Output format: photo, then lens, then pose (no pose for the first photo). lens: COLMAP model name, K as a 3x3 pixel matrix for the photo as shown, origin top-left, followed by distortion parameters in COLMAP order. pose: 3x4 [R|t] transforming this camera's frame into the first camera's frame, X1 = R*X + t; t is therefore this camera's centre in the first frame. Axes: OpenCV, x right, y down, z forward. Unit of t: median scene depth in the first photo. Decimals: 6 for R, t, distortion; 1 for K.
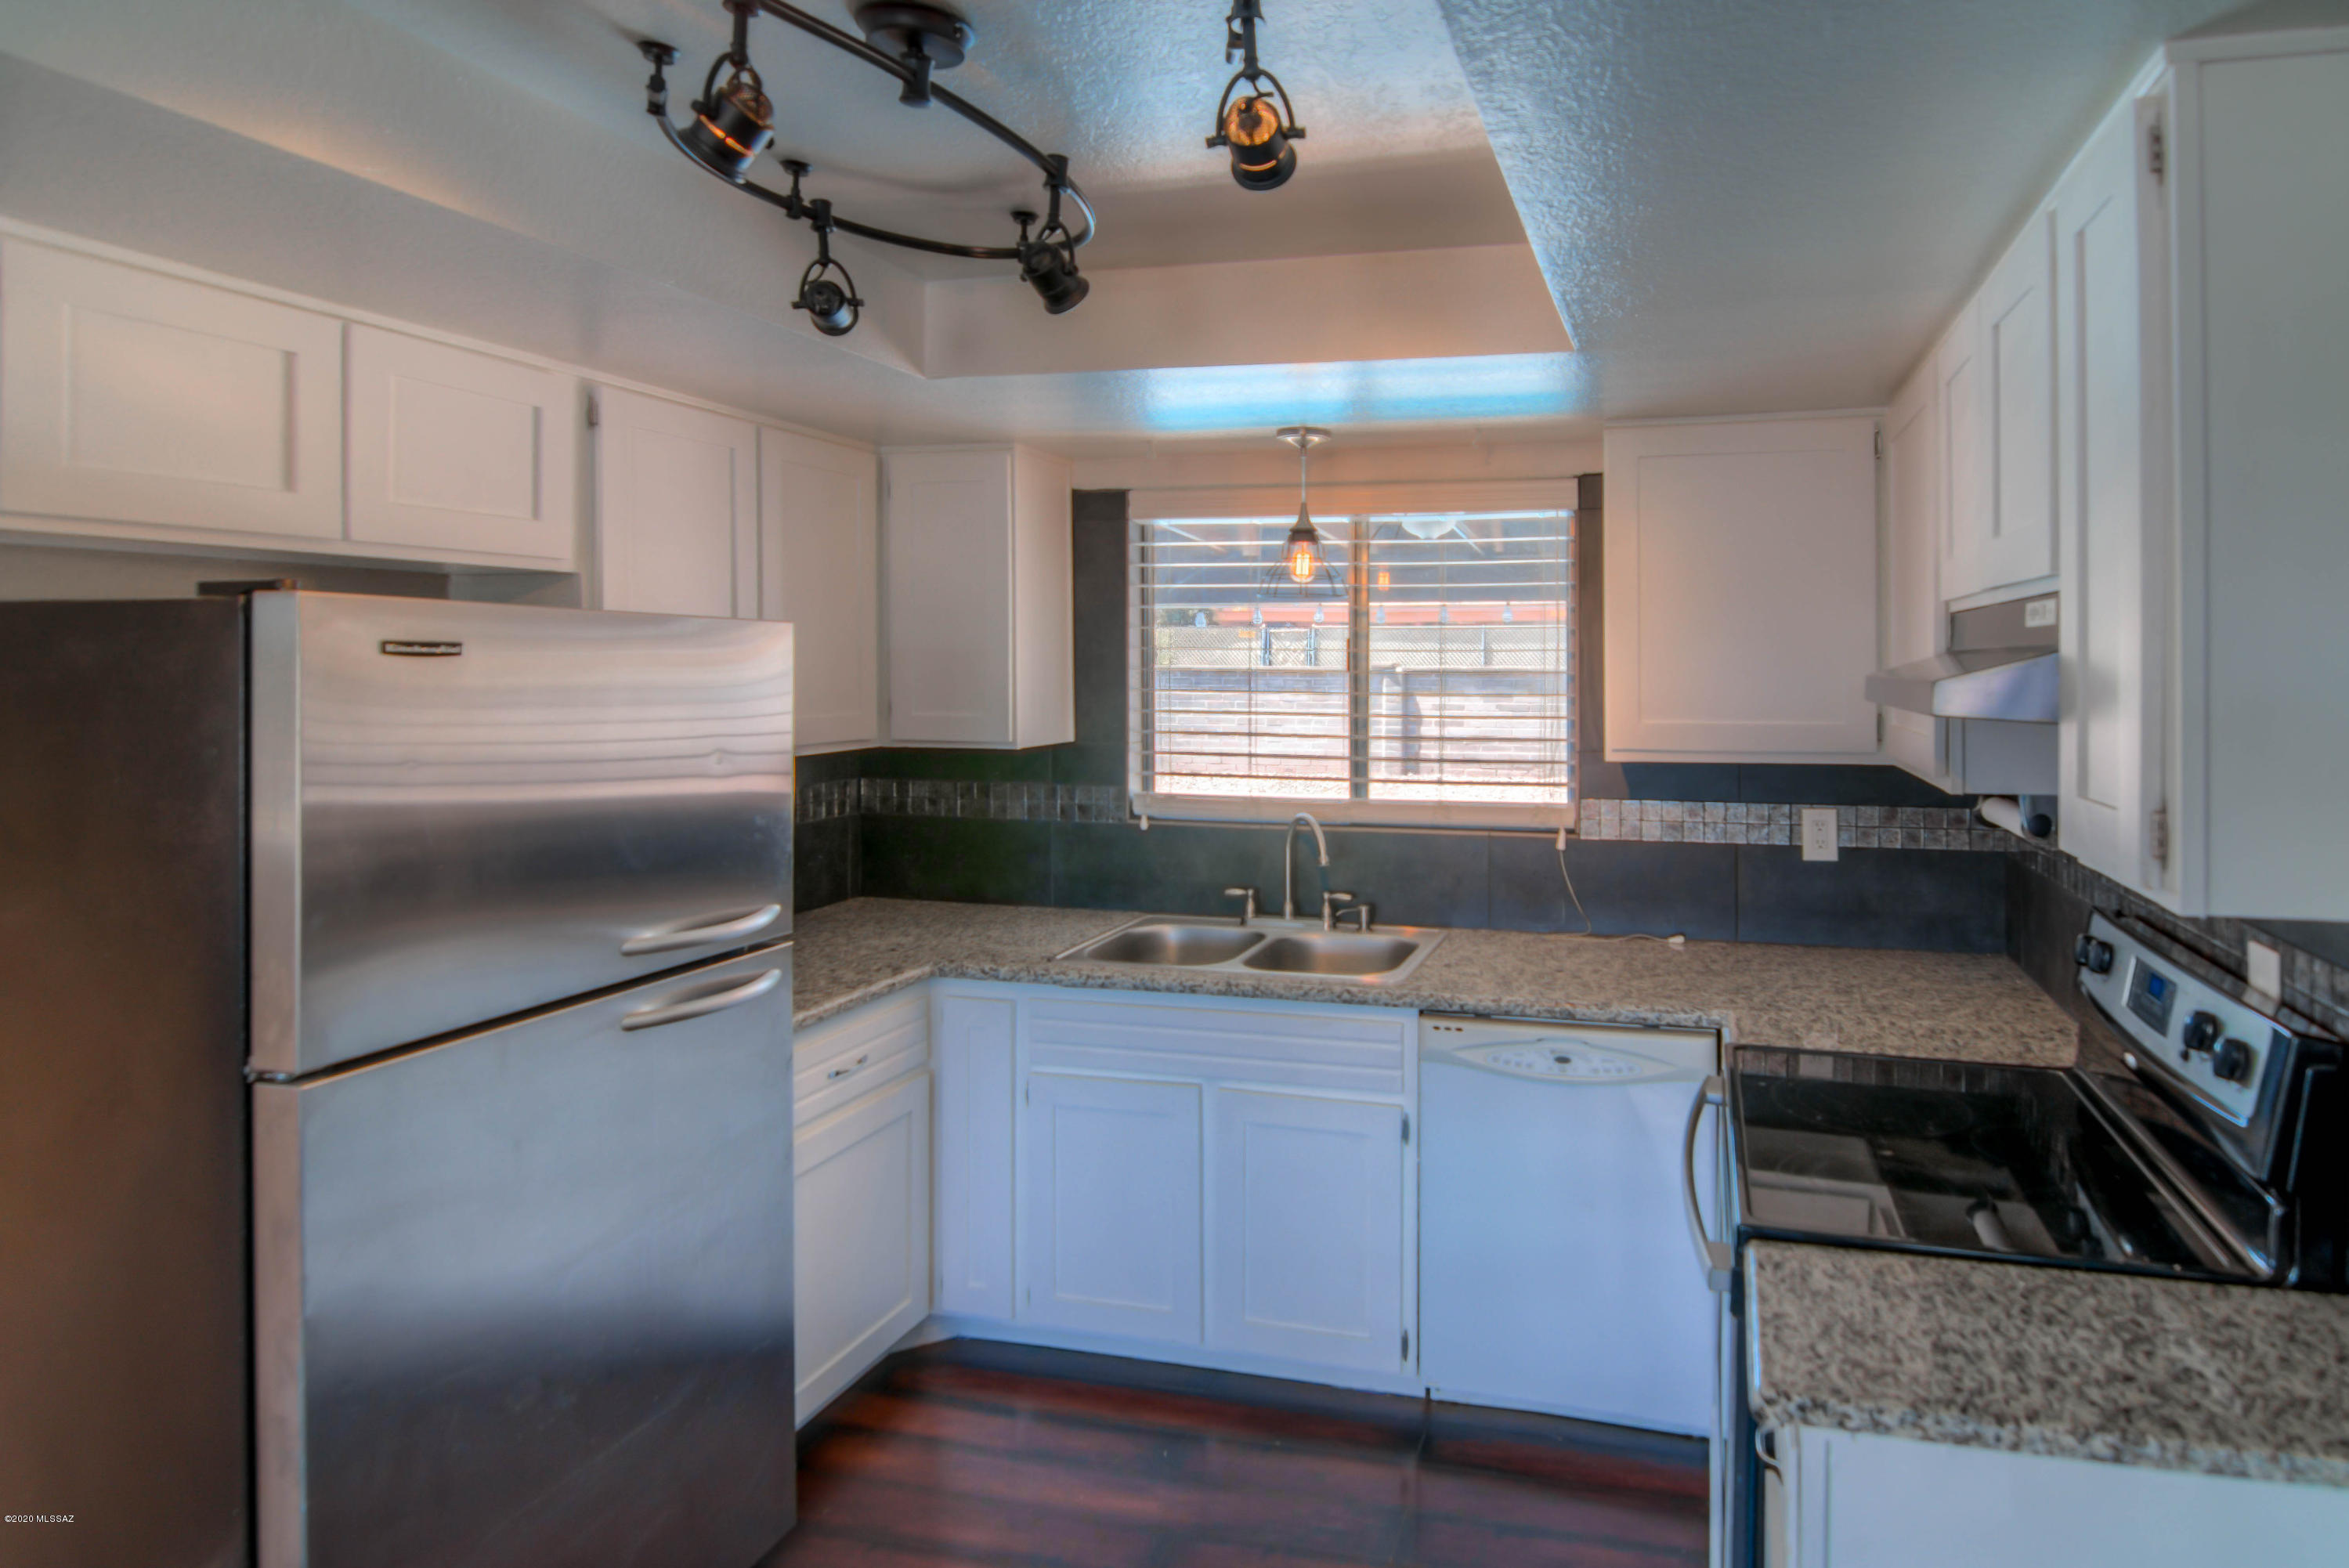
lens RADIAL K [[1292.1, 0, 1373.2], [0, 1292.1, 670.3], [0, 0, 1]] dist [-0.022352, -0.005960]
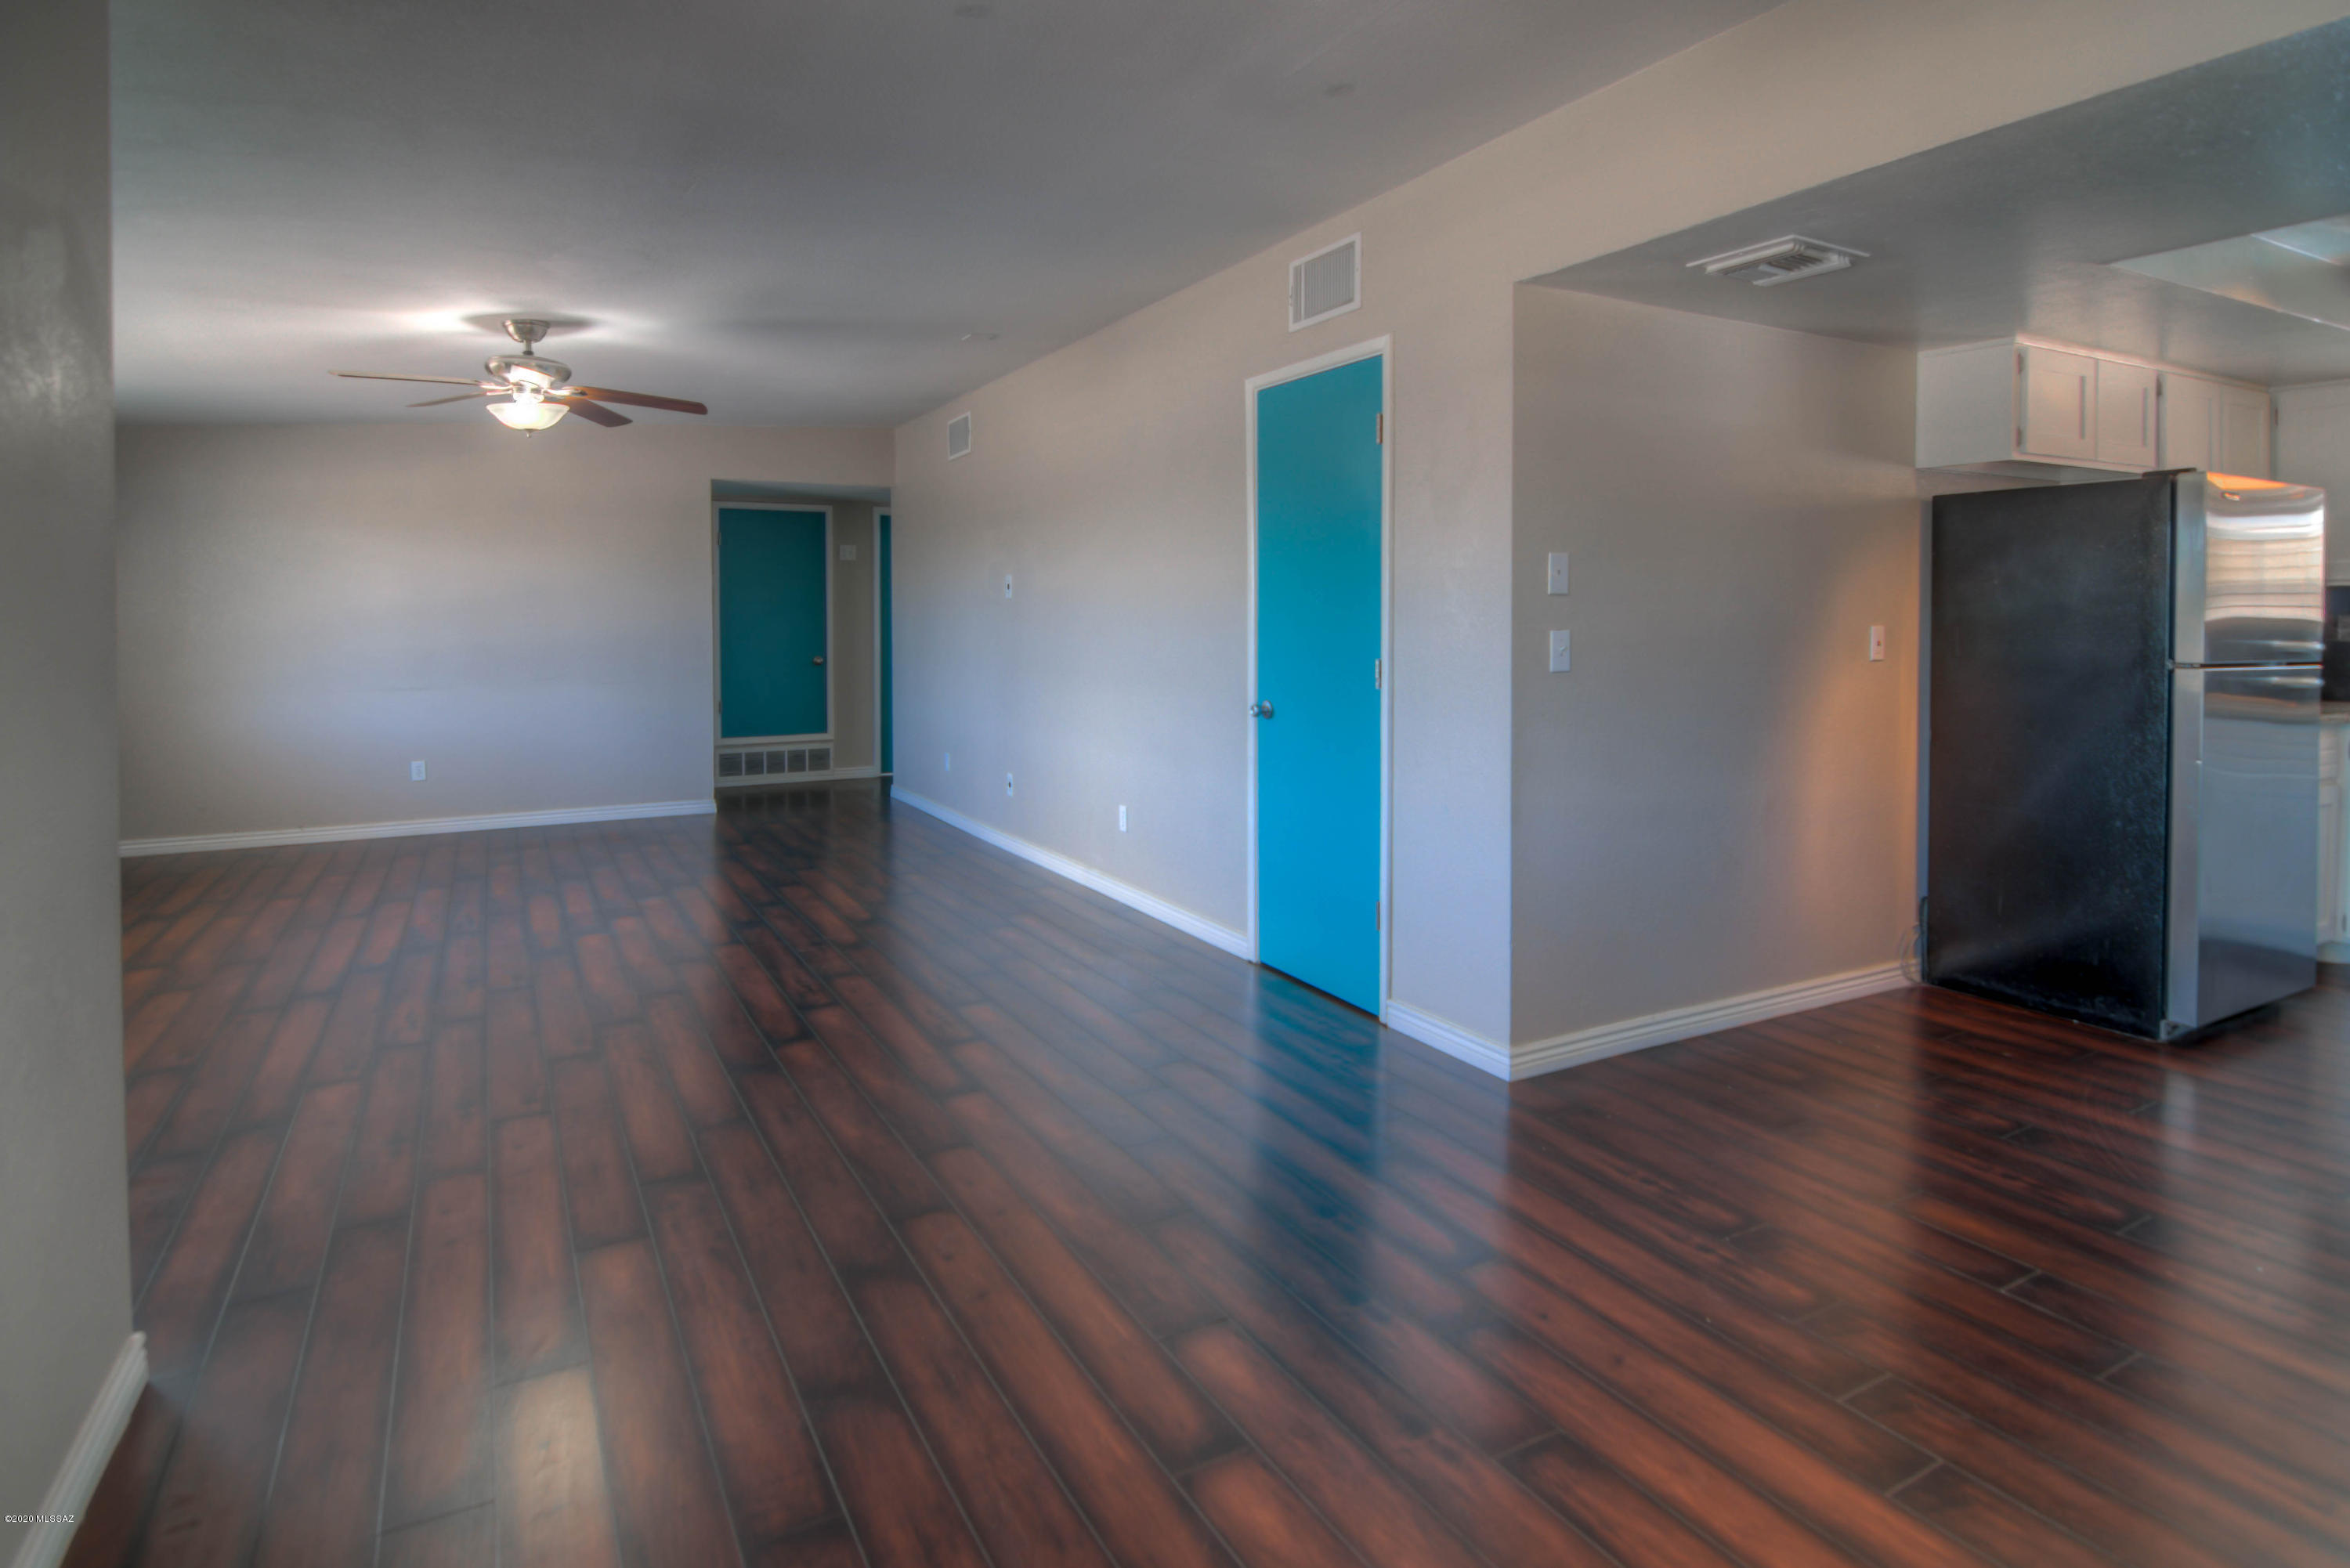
lens RADIAL K [[1224.9, 0, 1191.6], [0, 1224.9, 647.0], [0, 0, 1]] dist [-0.005986, -0.009235]
pose [[0.676752, 0.017415, -0.736005, -0.216628], [-0.001173, 0.999744, 0.022578, 0.116272], [0.736210, -0.014416, 0.676600, -1.043158]]
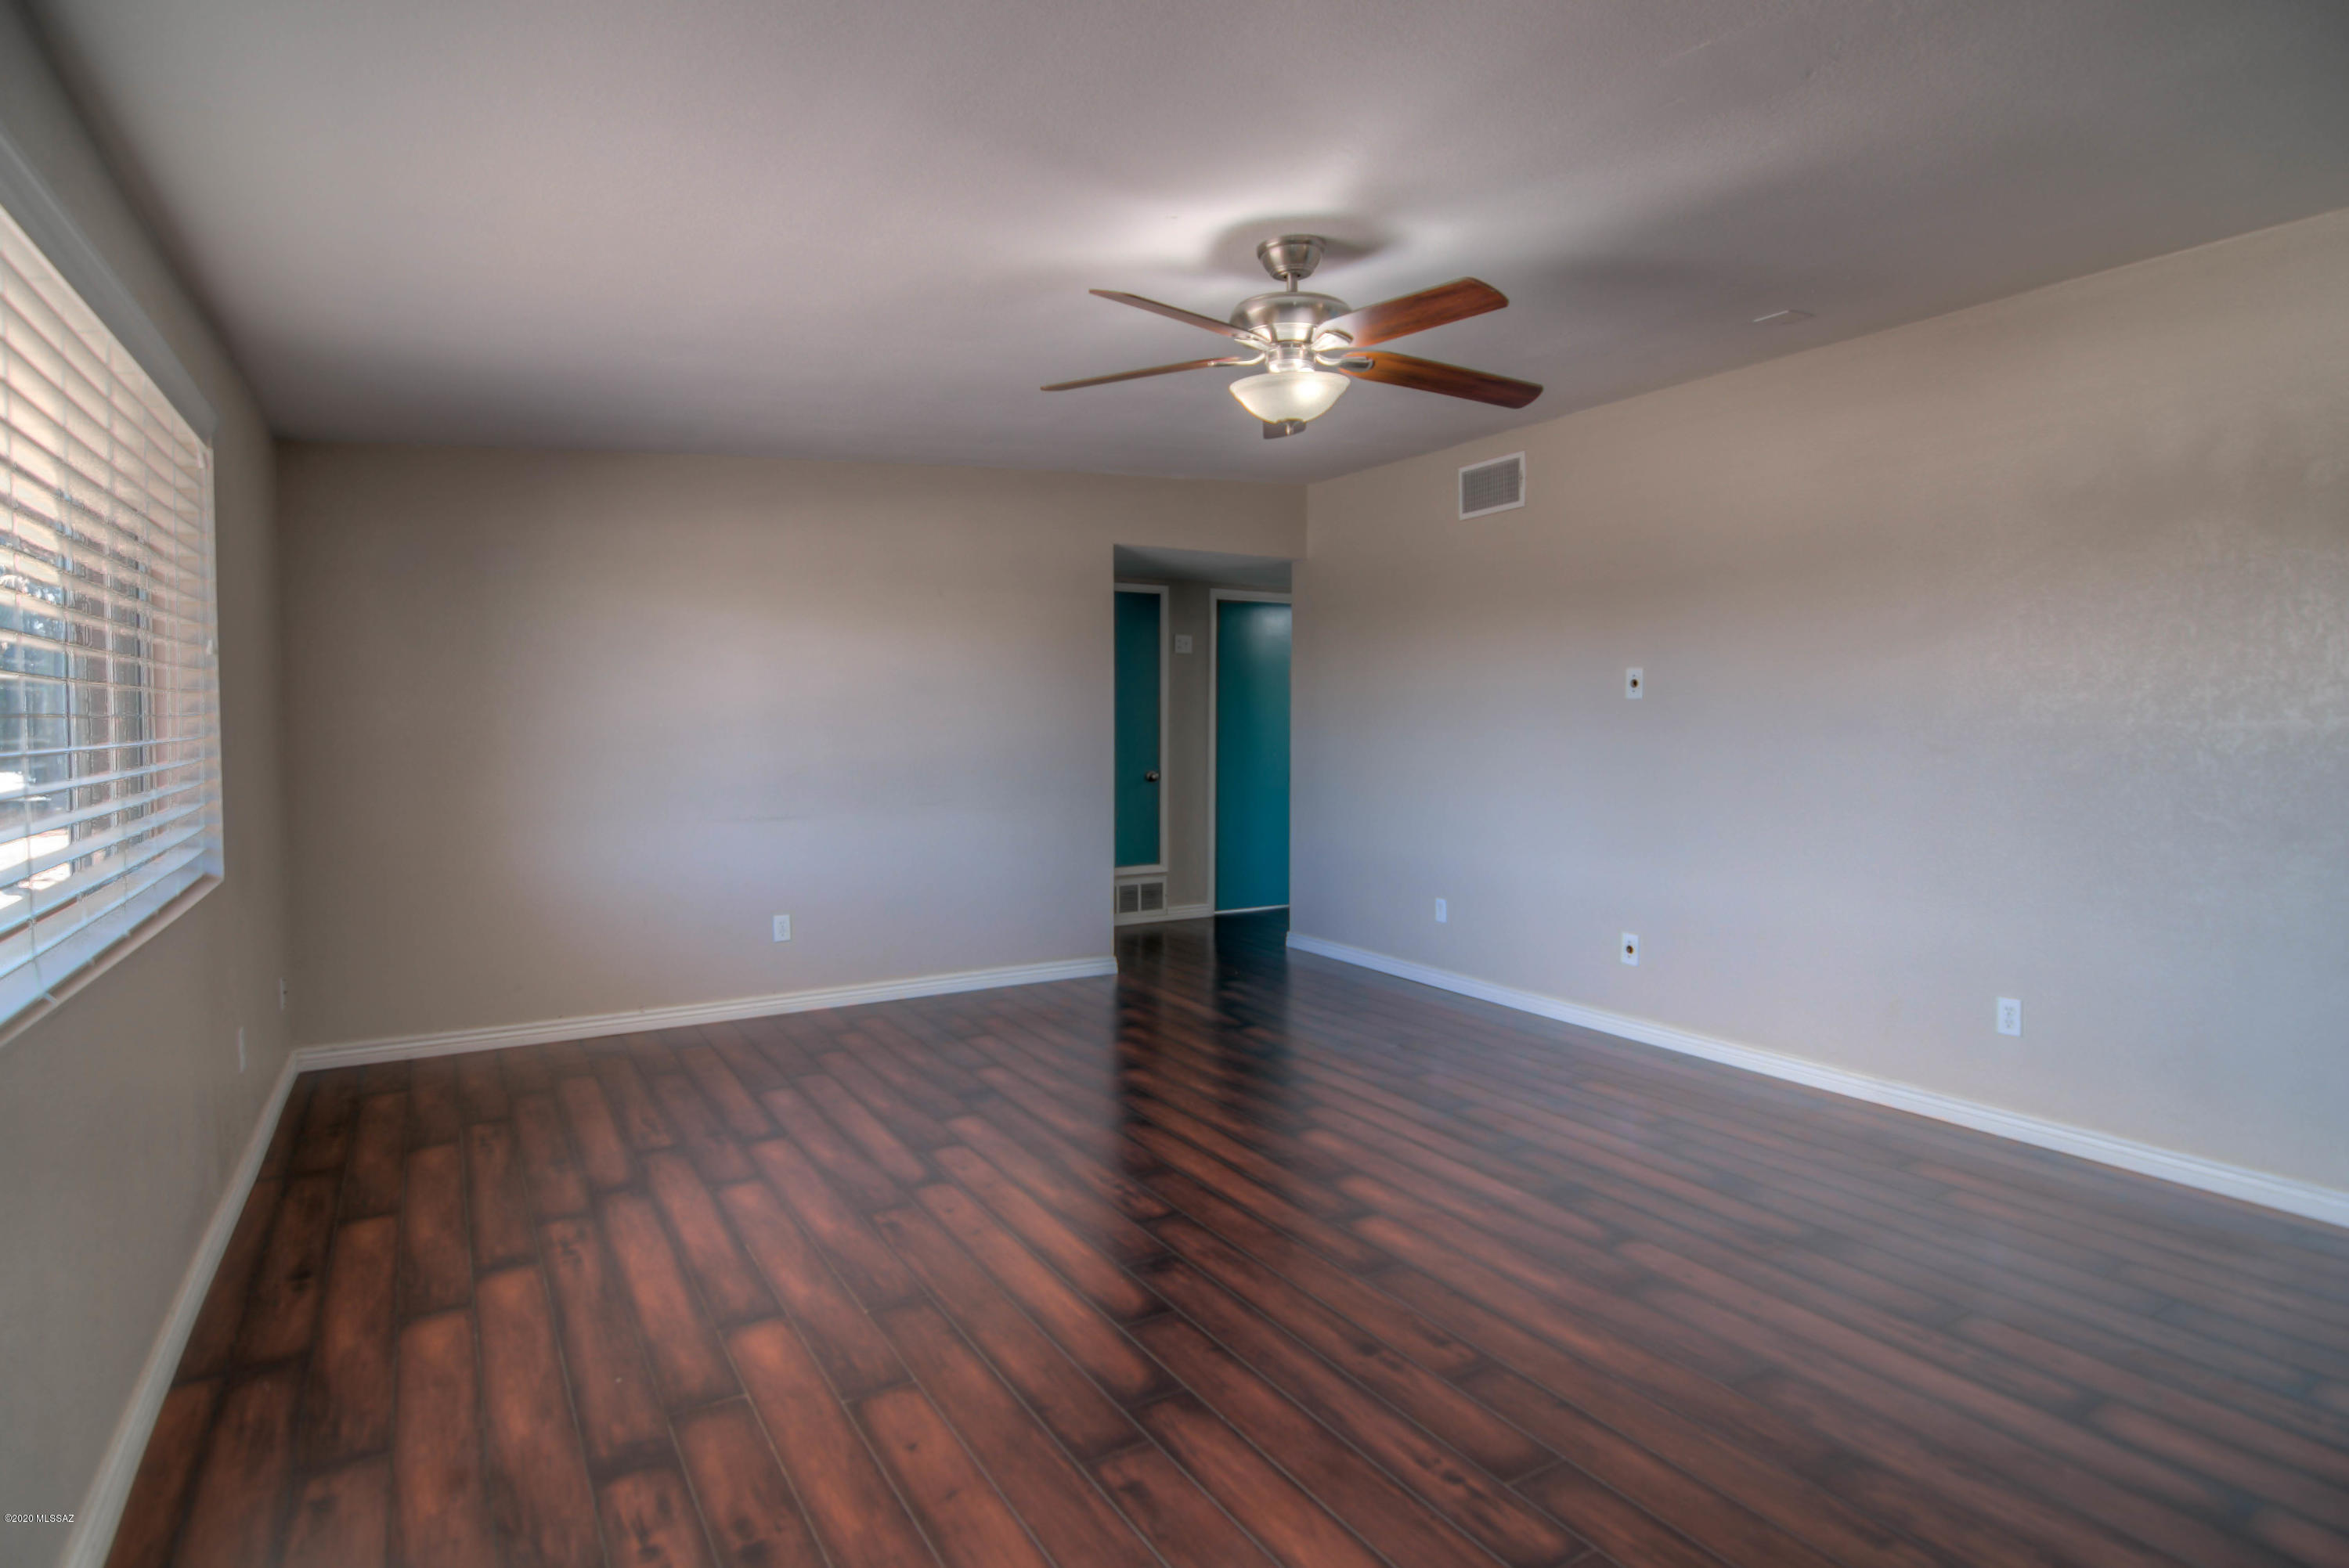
lens RADIAL K [[1224.3, 0, 1187.3], [0, 1224.3, 782.2], [0, 0, 1]] dist [-0.005986, -0.009235]
pose [[0.699302, 0.037085, -0.713864, -1.342337], [-0.004047, 0.998843, 0.047925, 0.113876], [0.714815, -0.030625, 0.698642, -1.368941]]
